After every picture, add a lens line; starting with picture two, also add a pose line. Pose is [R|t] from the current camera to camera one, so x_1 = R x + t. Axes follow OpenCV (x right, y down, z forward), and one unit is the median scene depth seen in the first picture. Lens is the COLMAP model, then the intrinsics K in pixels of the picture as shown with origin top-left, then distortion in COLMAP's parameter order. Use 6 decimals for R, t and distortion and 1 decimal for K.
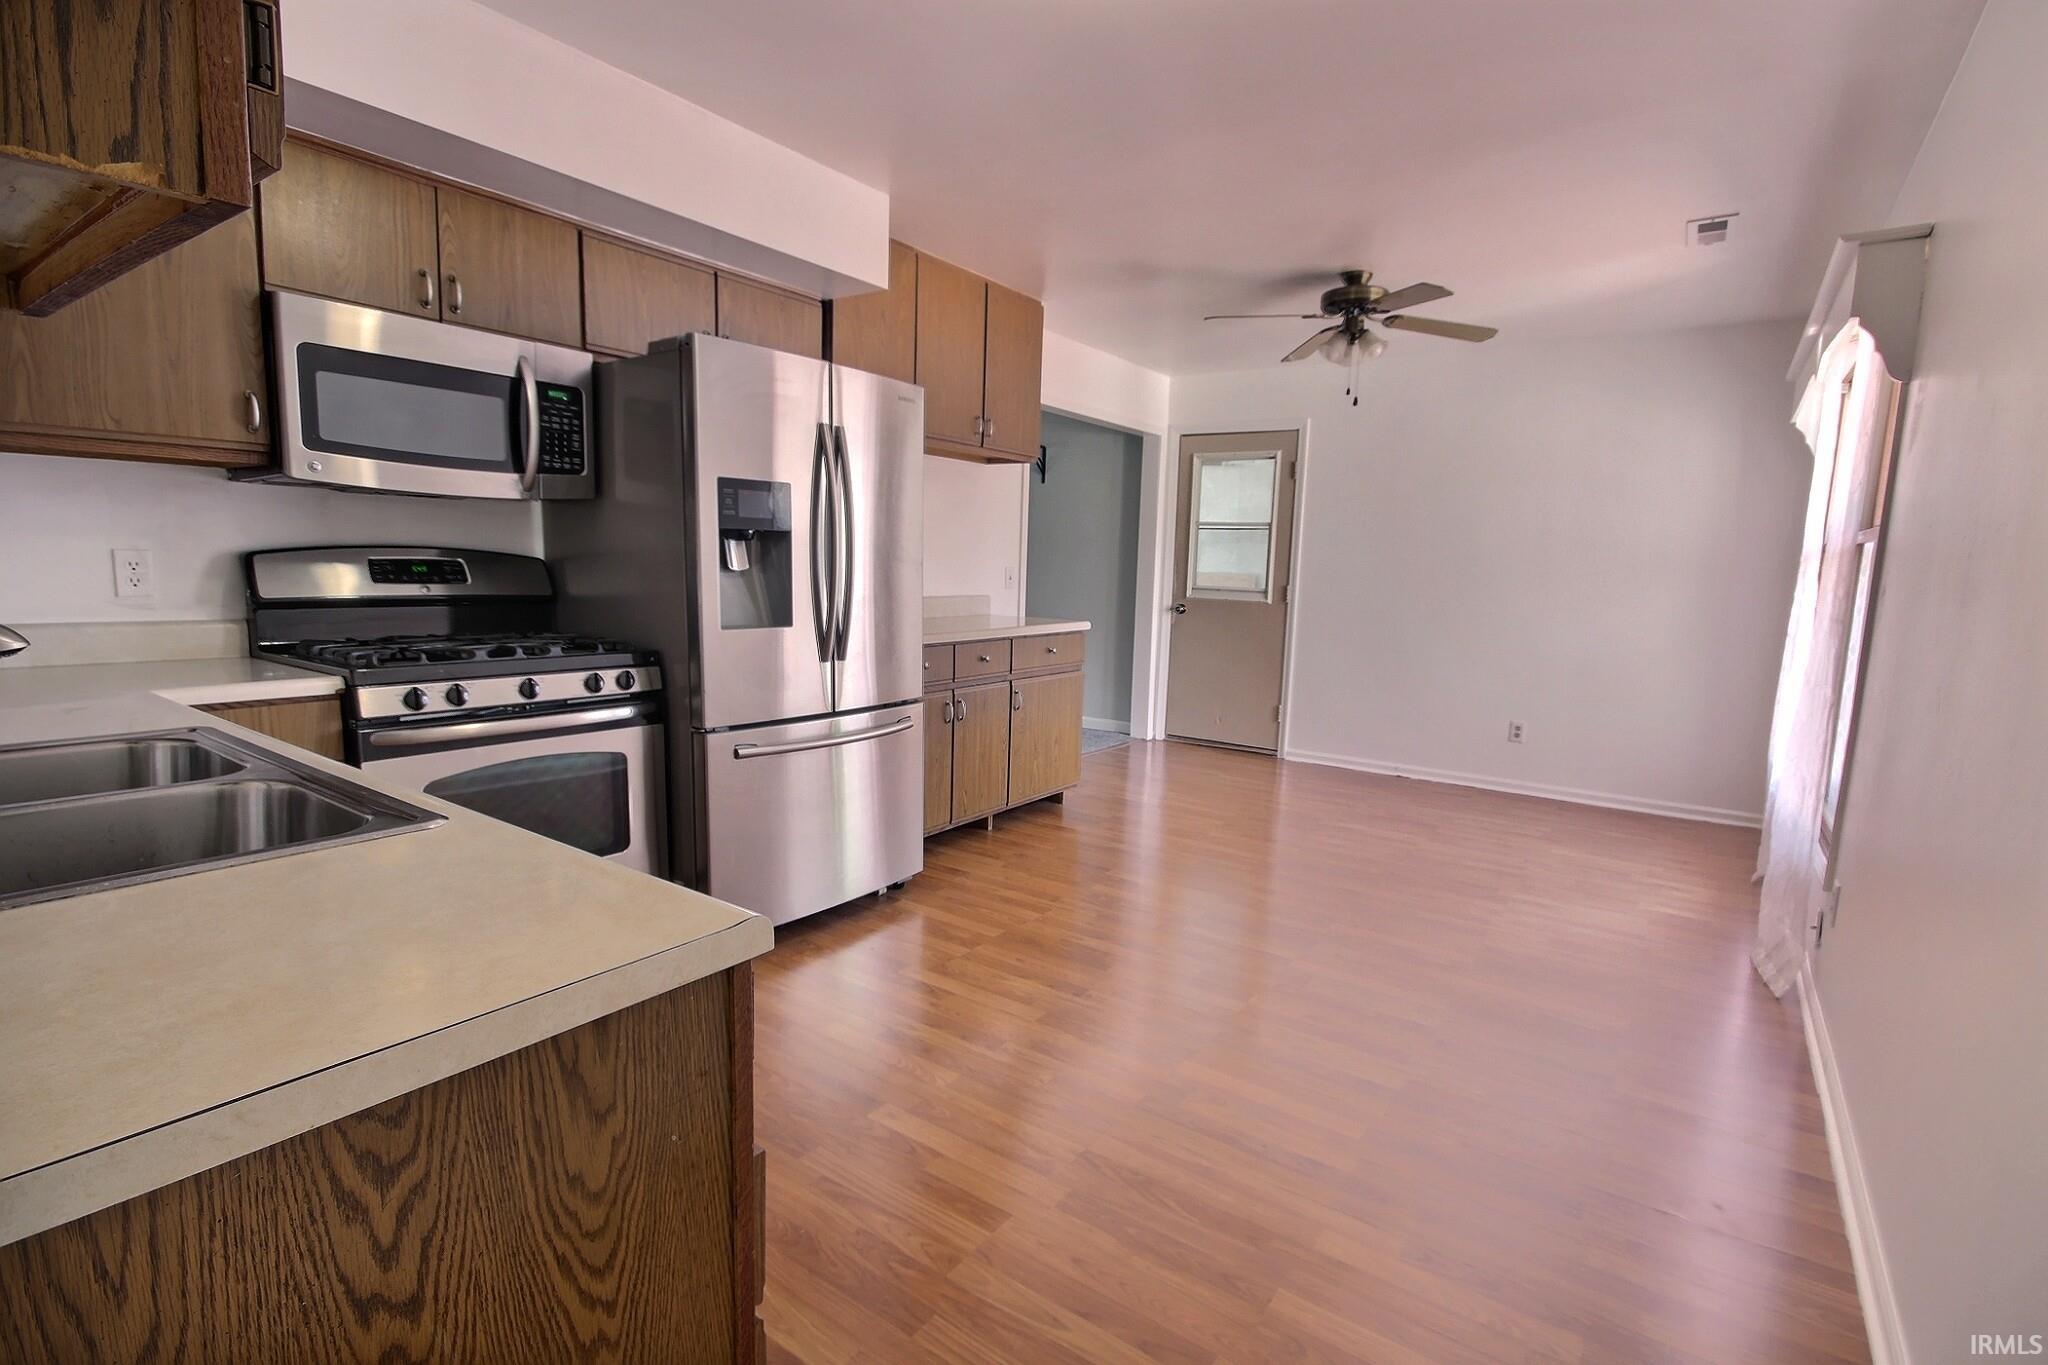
lens RADIAL K [[957.2, 0, 1035.6], [0, 957.2, 682.8], [0, 0, 1]] dist [0.000749, 0.000376]
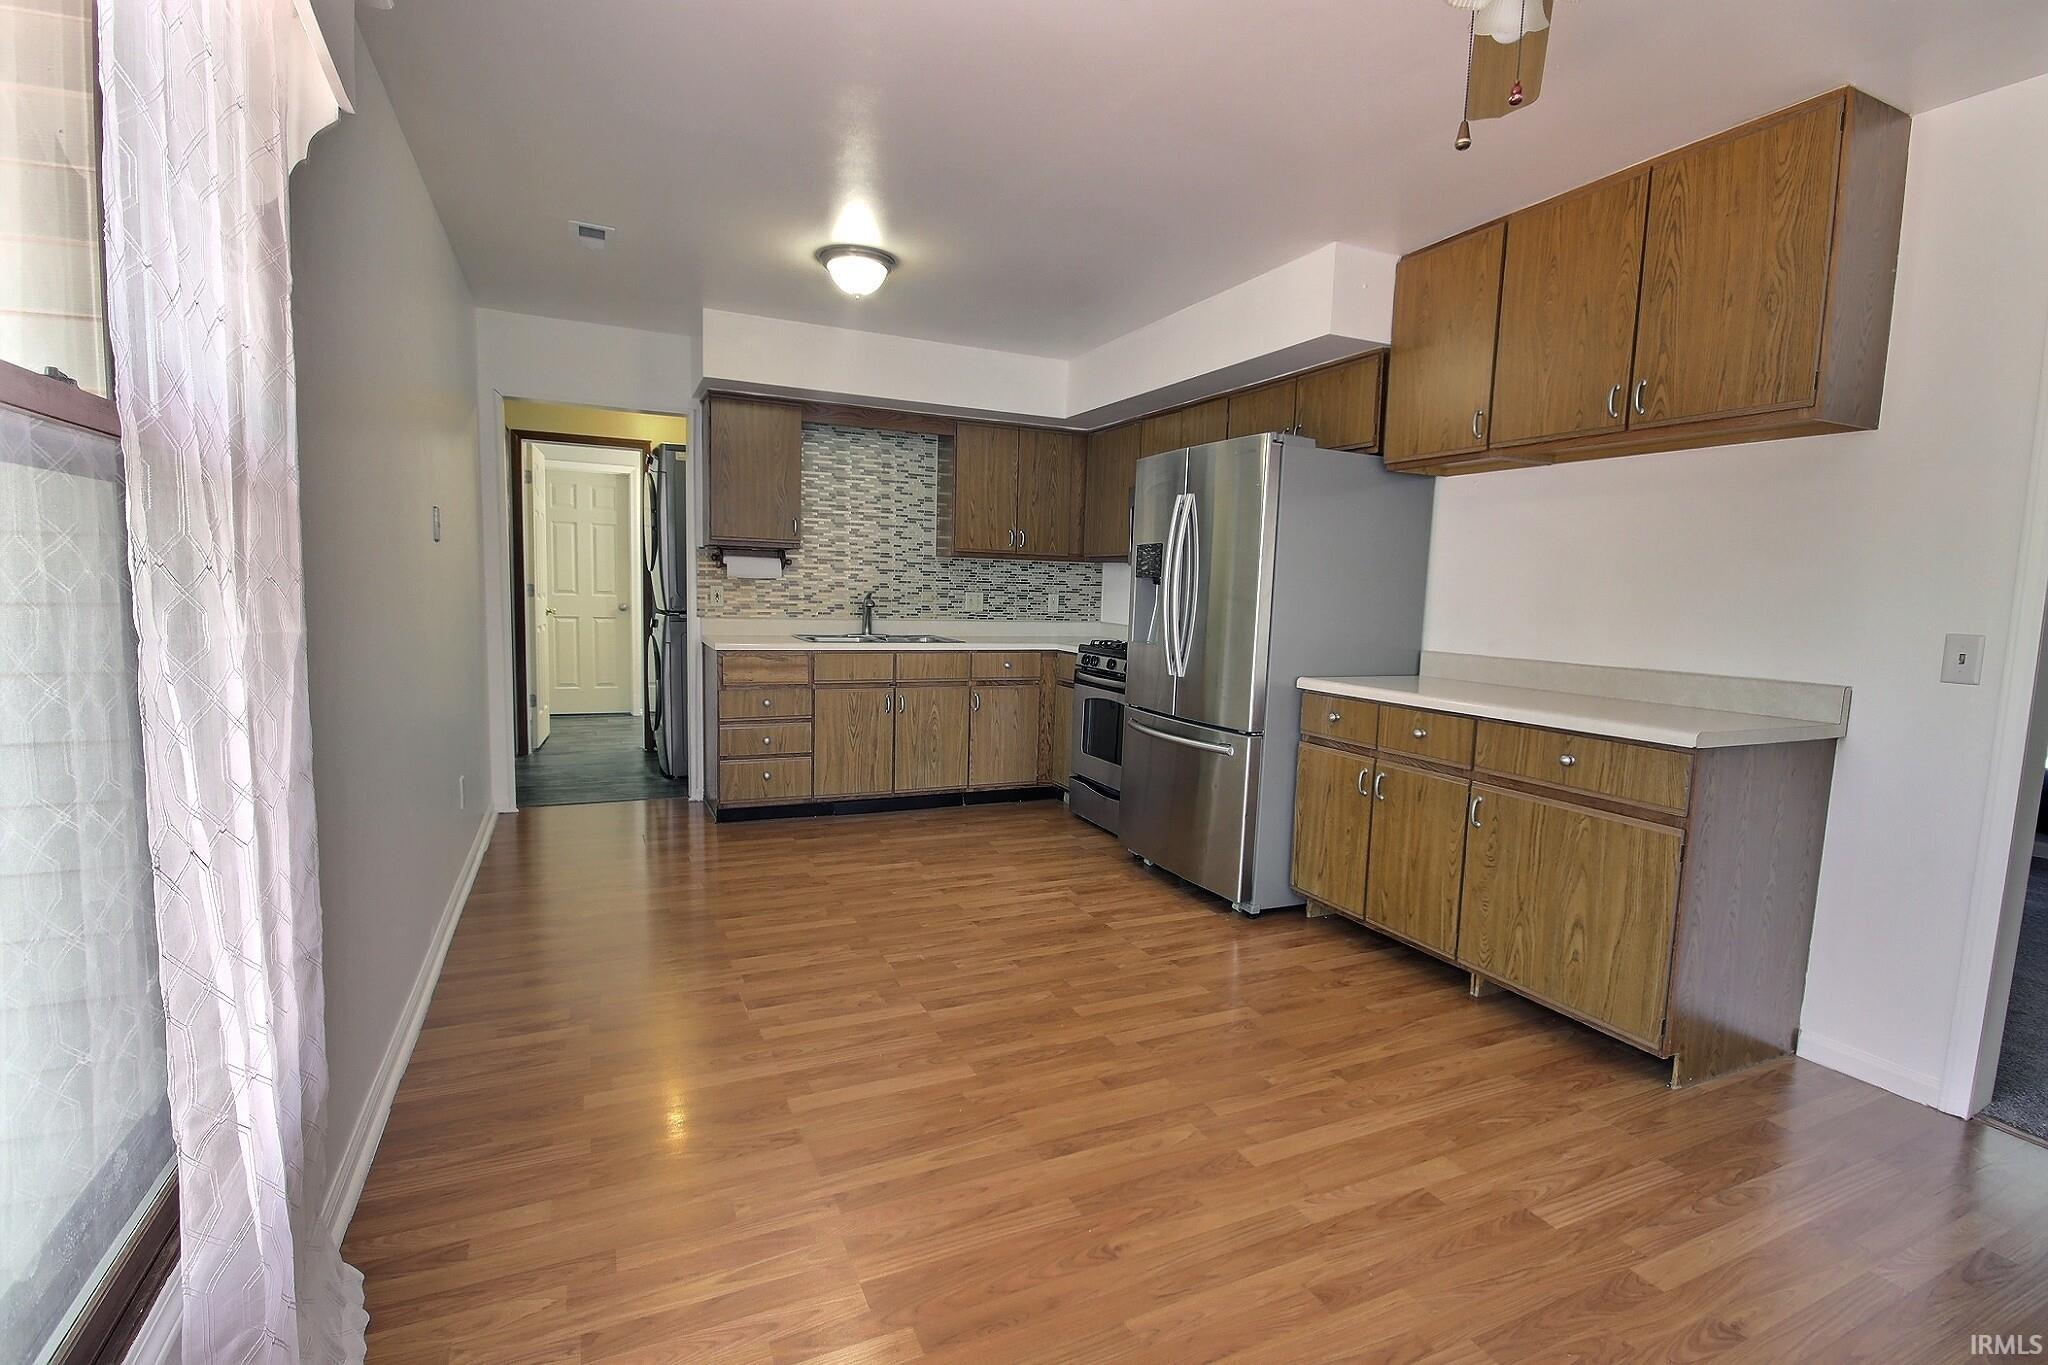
lens RADIAL K [[957.2, 0, 1039.7], [0, 957.2, 682.8], [0, 0, 1]] dist [0.000749, 0.000376]
pose [[-0.496784, 0.037562, -0.867061, 0.922320], [-0.157165, 0.978651, 0.132444, -0.143295], [0.853525, 0.202067, -0.480275, 1.357699]]
